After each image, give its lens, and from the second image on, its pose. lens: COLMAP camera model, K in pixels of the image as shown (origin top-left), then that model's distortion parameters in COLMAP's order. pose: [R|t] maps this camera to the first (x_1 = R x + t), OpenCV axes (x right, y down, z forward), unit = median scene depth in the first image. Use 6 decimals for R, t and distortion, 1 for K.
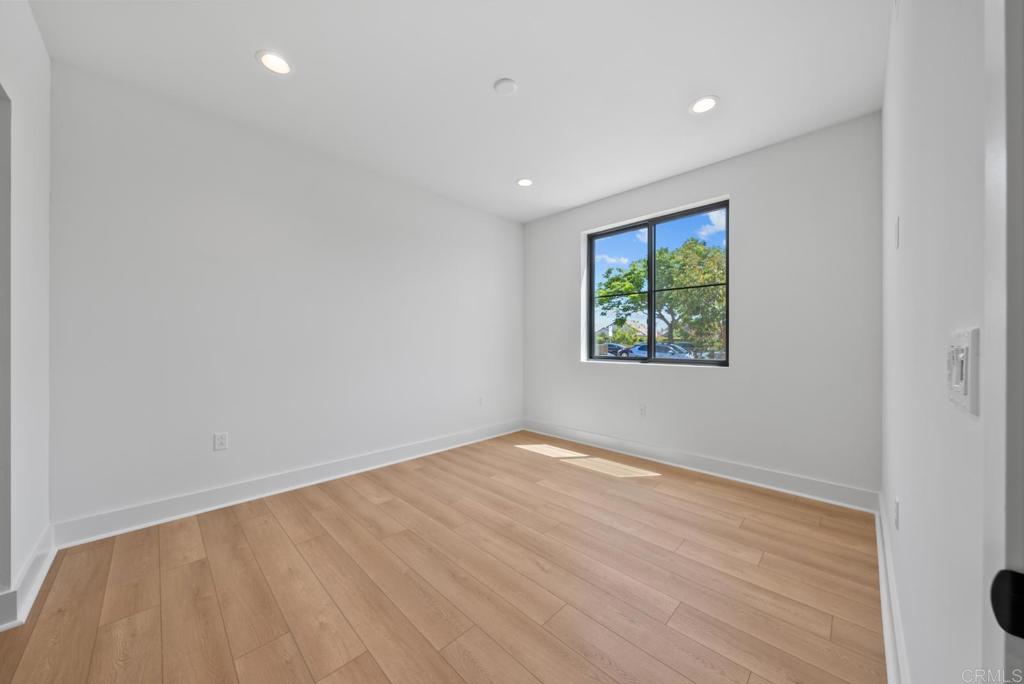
lens RADIAL K [[353.4, 0, 509.4], [0, 353.4, 343.4], [0, 0, 1]] dist [-0.003934, 0.000145]
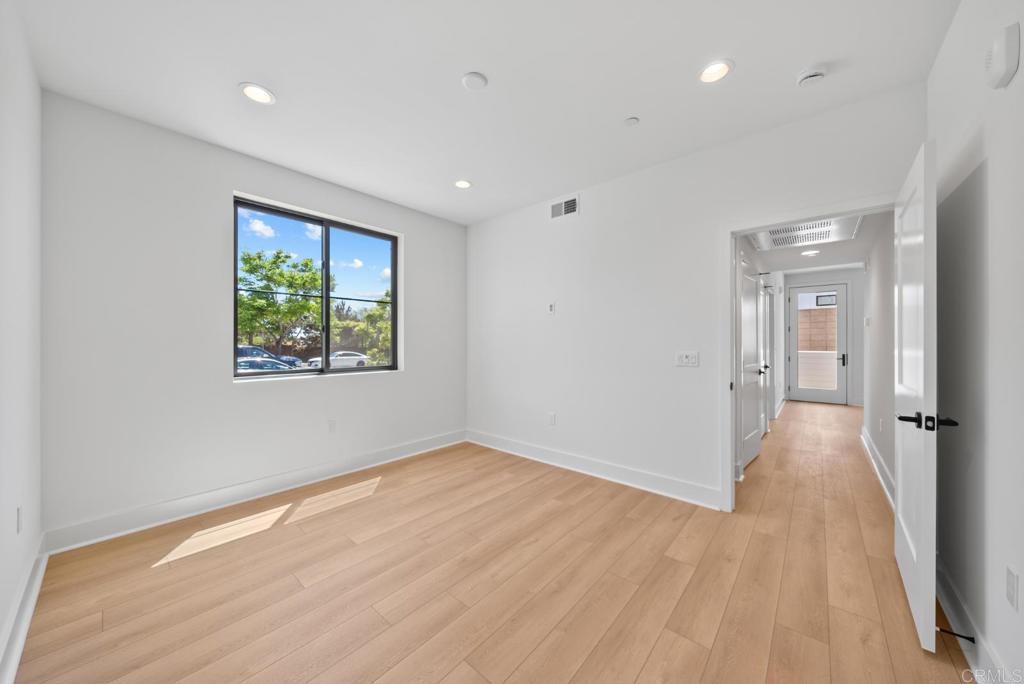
lens RADIAL K [[354.1, 0, 512.0], [0, 354.1, 342.0], [0, 0, 1]] dist [-0.001872, -0.000098]
pose [[-0.066766, -0.000389, 0.997769, -0.857856], [0.003163, 0.999995, 0.000602, -0.042263], [-0.997764, 0.003196, -0.066764, 0.881897]]
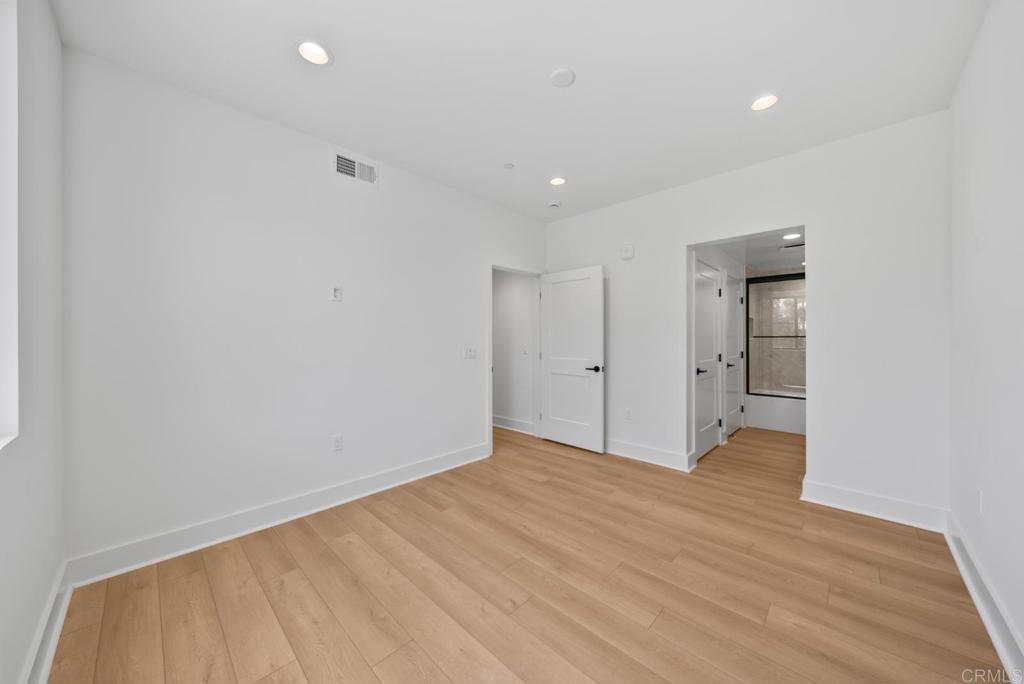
lens RADIAL K [[354.1, 0, 512.0], [0, 354.1, 342.0], [0, 0, 1]] dist [-0.001872, -0.000098]
pose [[-0.999915, 0.000361, -0.013063, 0.121688], [0.000235, 0.999954, 0.009605, -0.043104], [0.013066, 0.009601, -0.999869, 1.749939]]
